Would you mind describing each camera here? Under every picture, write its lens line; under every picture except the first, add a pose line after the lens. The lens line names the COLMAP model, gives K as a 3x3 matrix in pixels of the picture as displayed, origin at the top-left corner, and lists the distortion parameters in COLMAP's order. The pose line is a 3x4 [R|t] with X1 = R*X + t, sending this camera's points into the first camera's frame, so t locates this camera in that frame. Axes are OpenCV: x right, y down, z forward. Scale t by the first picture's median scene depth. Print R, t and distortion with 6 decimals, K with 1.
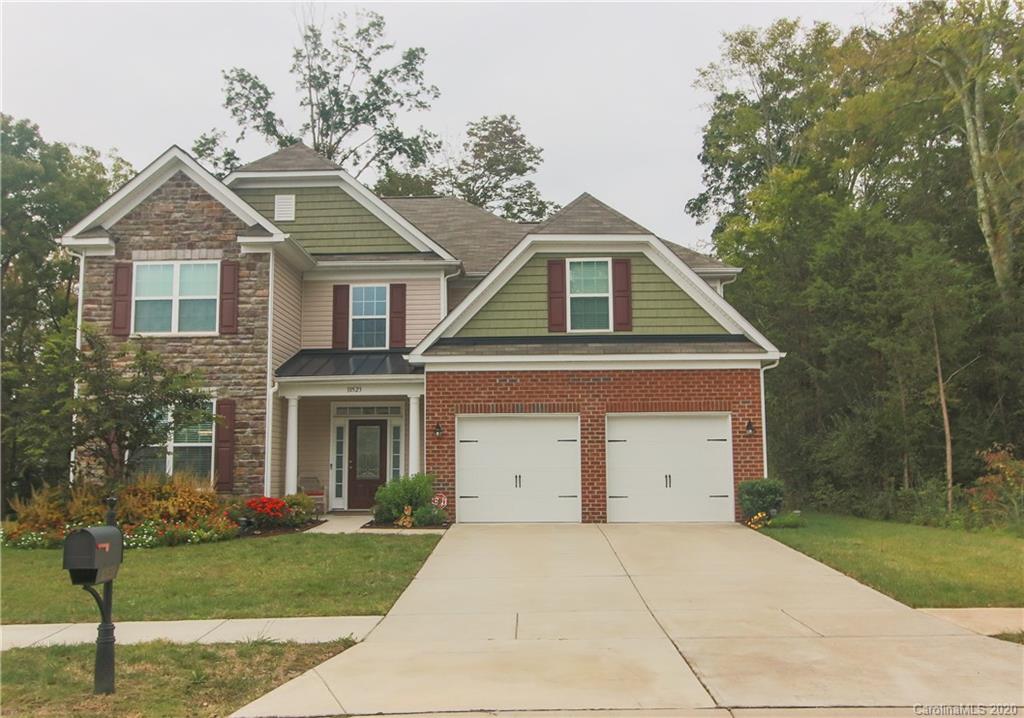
lens RADIAL K [[900.2, 0, 512.0], [0, 900.2, 360.7], [0, 0, 1]] dist [-0.002295, -0.002531]
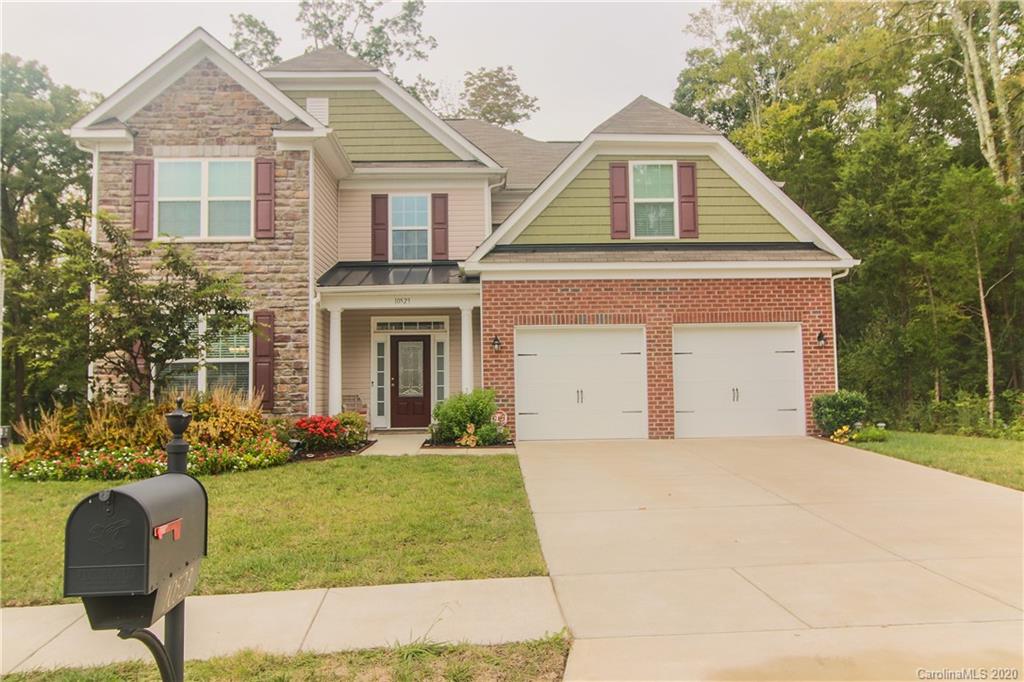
lens RADIAL K [[722.3, 0, 512.3], [0, 722.3, 339.9], [0, 0, 1]] dist [-0.003572, 0.015653]
pose [[0.997276, -0.004362, 0.073634, -0.119528], [0.001058, 0.998993, 0.044854, 0.039900], [-0.073755, -0.044653, 0.996276, 0.247771]]
